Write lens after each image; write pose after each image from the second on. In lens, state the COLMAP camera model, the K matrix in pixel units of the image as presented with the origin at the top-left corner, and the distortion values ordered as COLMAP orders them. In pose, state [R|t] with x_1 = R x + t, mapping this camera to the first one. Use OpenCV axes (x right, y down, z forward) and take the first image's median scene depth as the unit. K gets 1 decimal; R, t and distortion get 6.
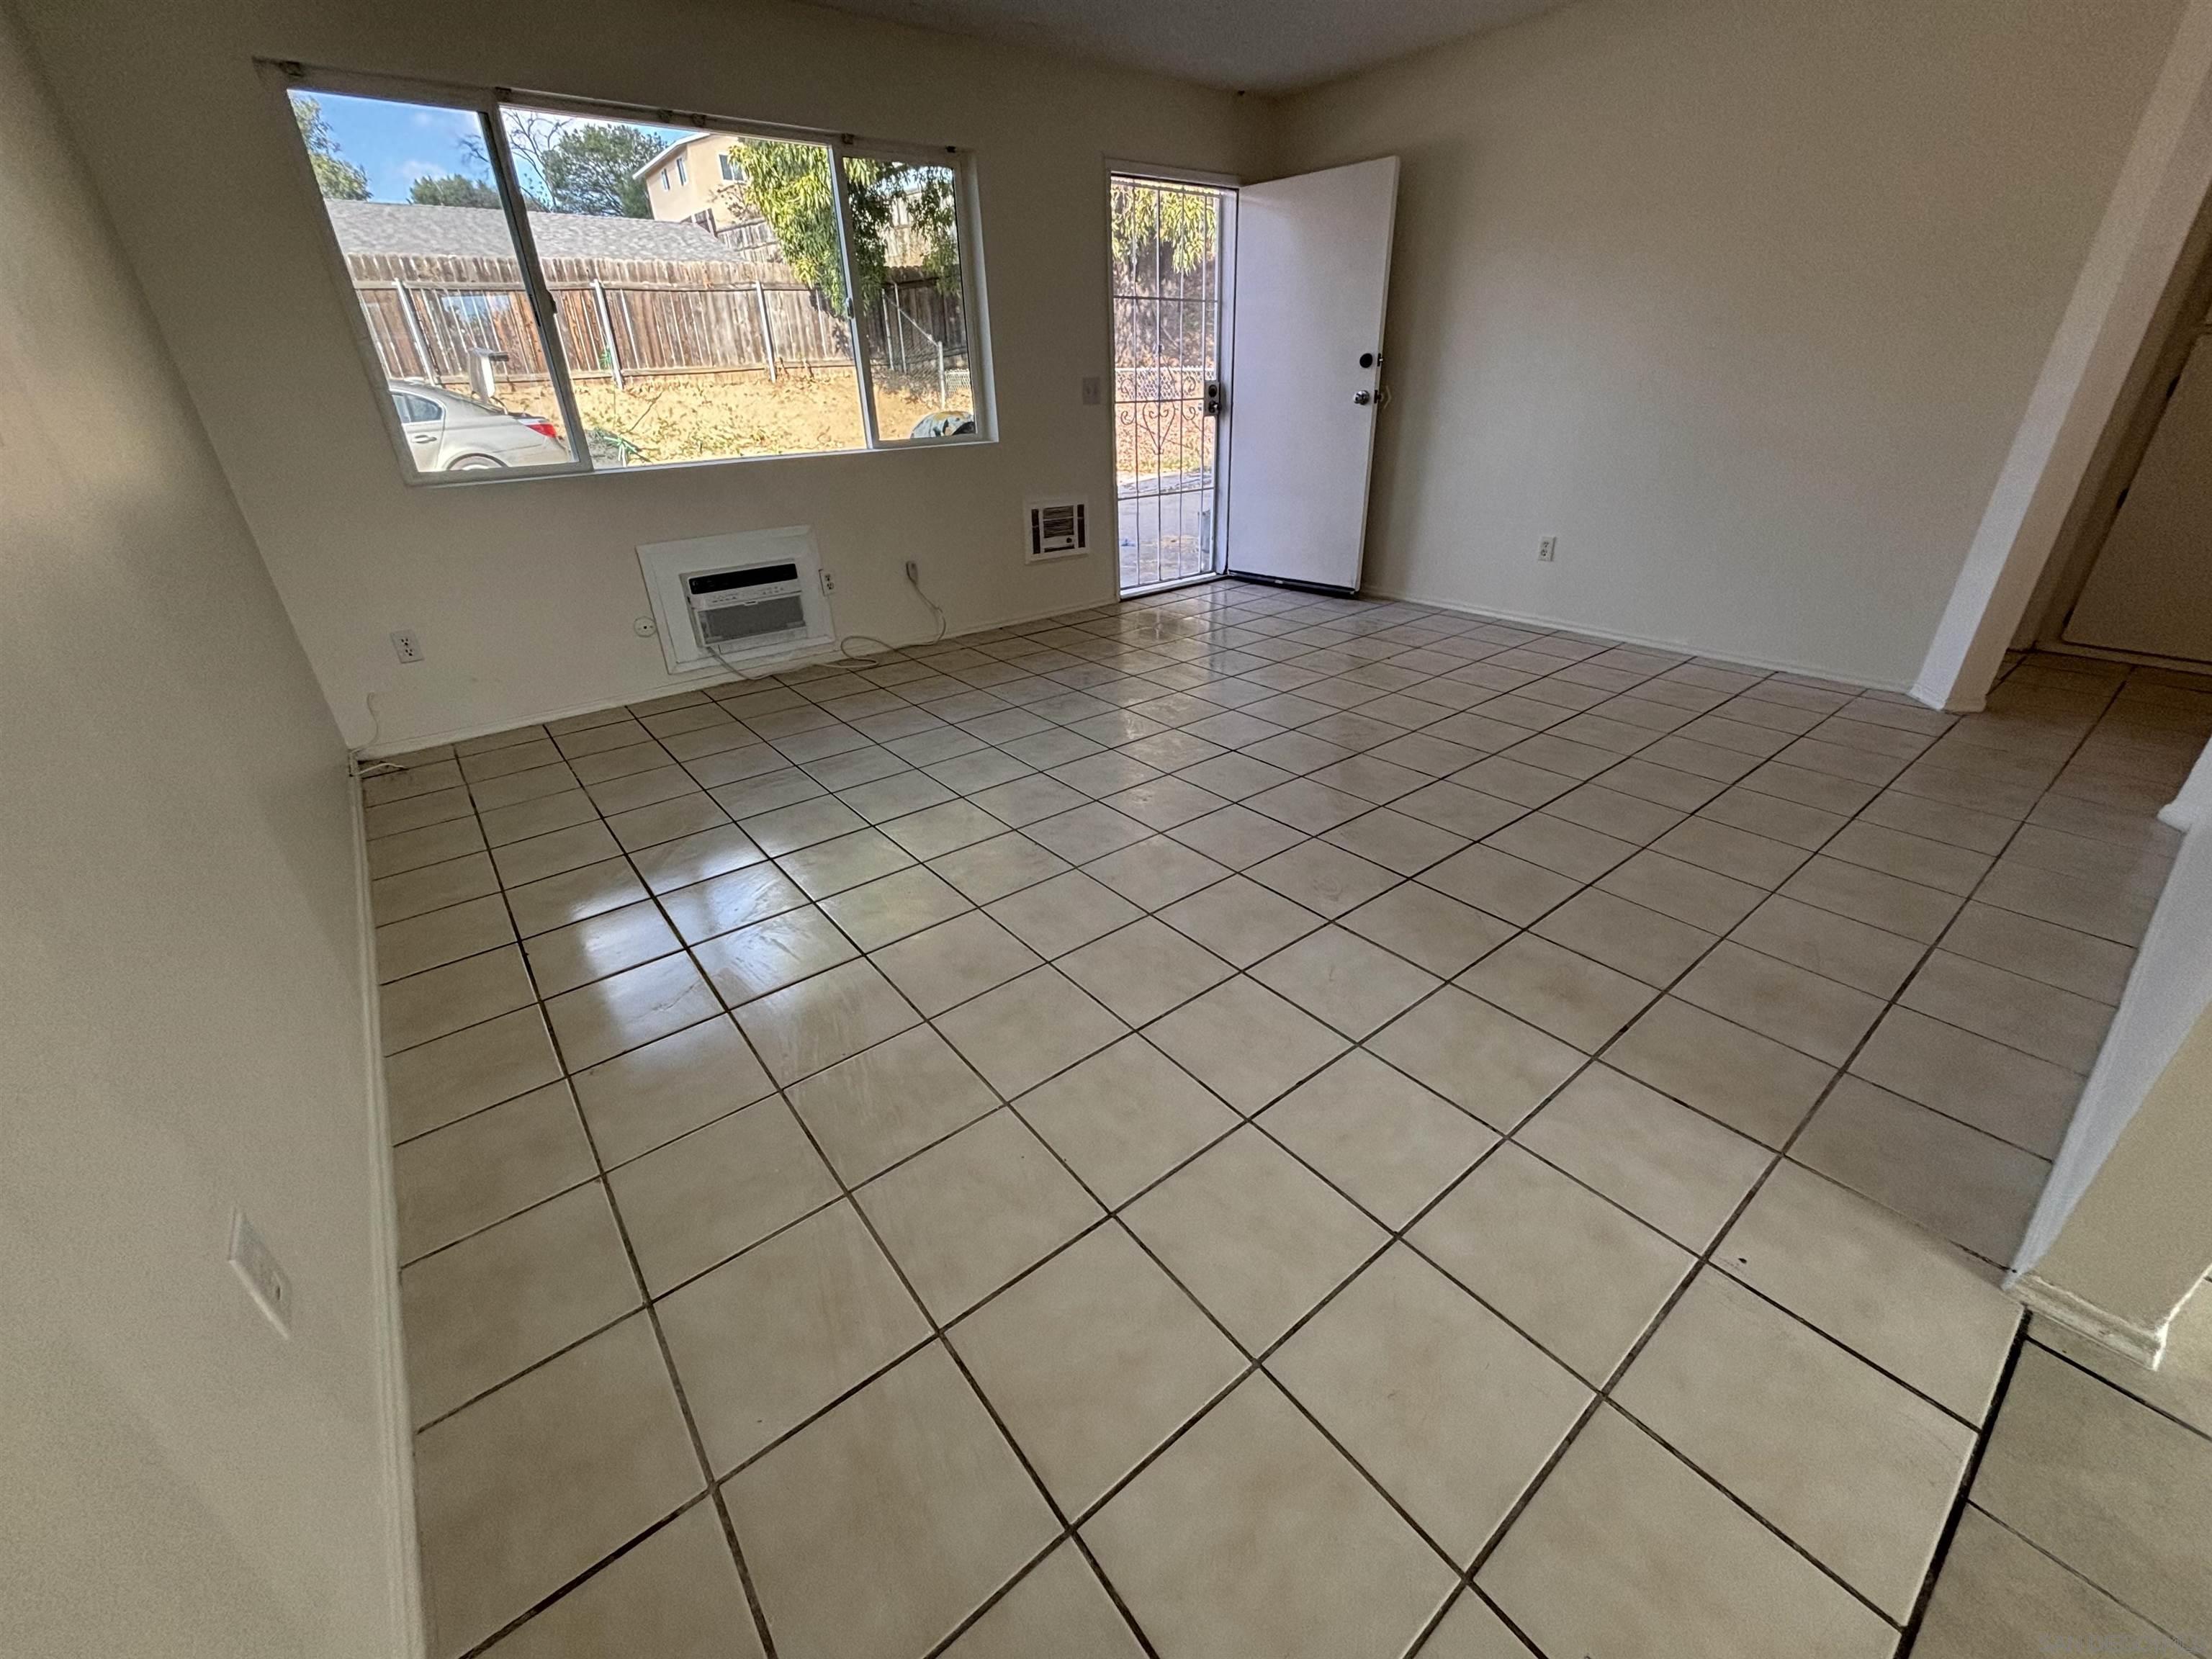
lens RADIAL K [[884.7, 0, 1104.1], [0, 884.7, 831.6], [0, 0, 1]] dist [-0.000093, -0.002024]
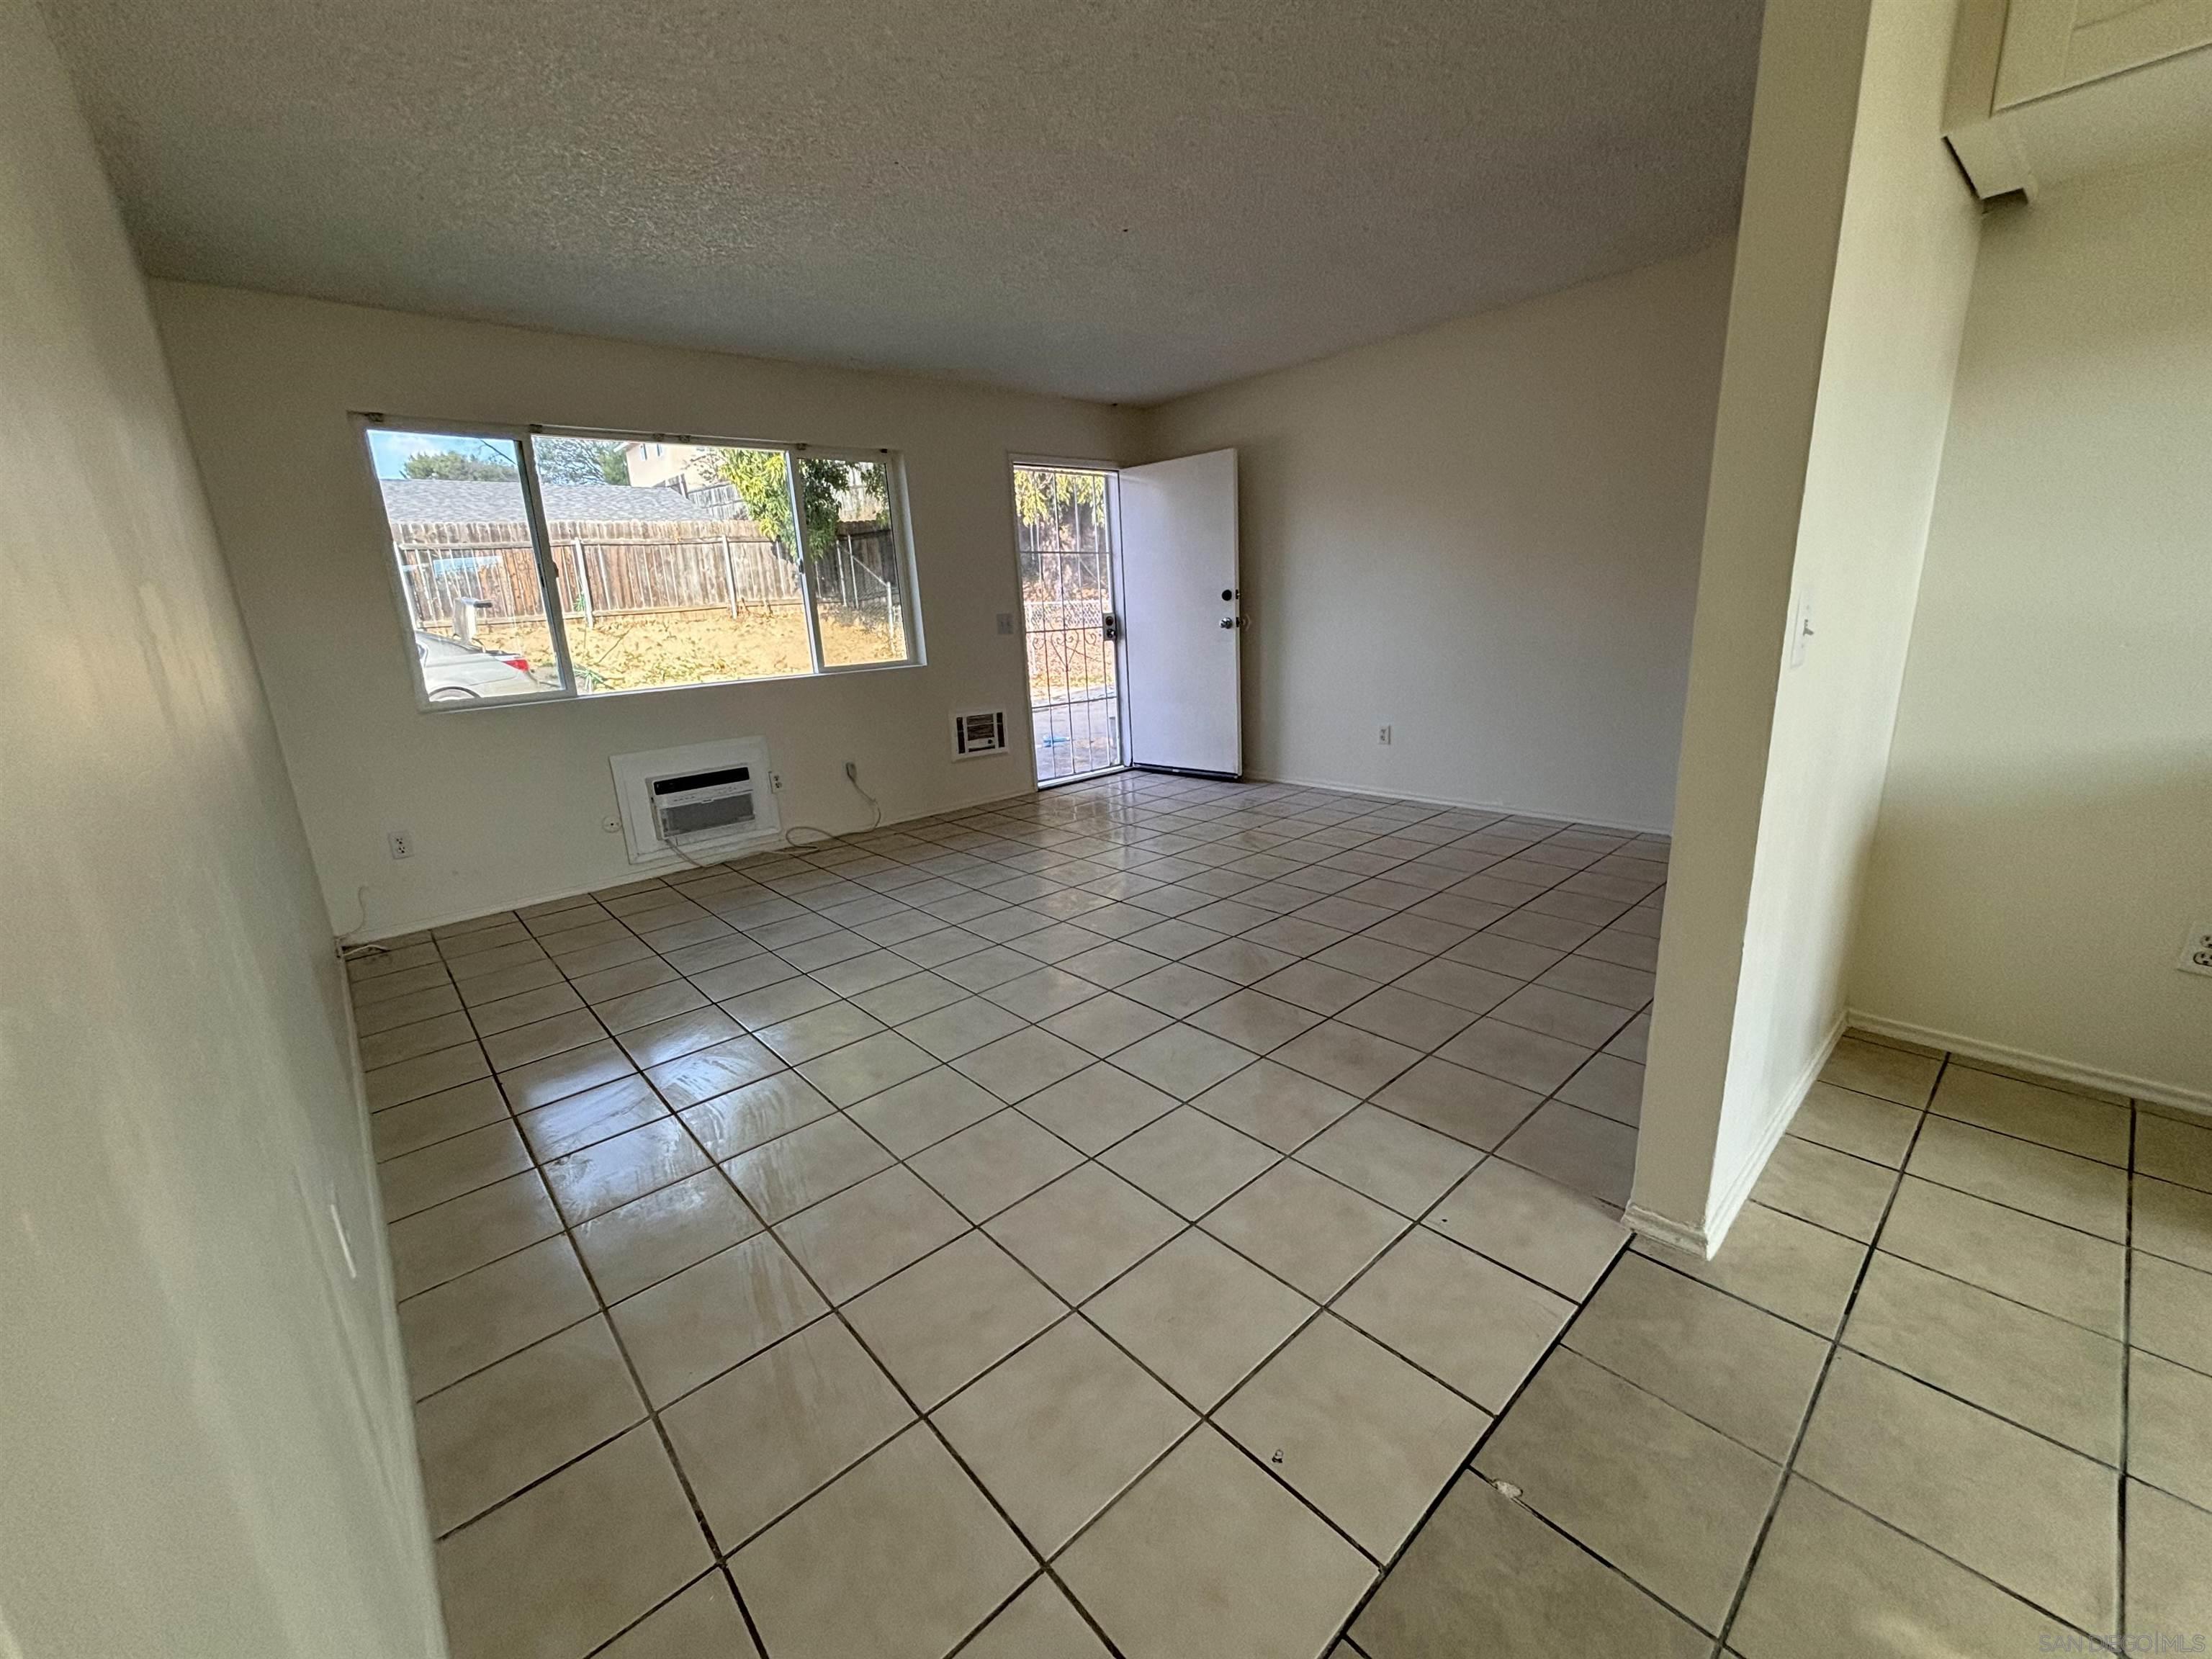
lens RADIAL K [[884.7, 0, 1105.9], [0, 884.7, 834.4], [0, 0, 1]] dist [-0.000093, -0.002024]
pose [[0.997645, -0.038608, 0.056690, 0.057094], [0.050046, 0.974943, -0.216751, 0.065519], [-0.046901, 0.219078, 0.974580, -0.151840]]
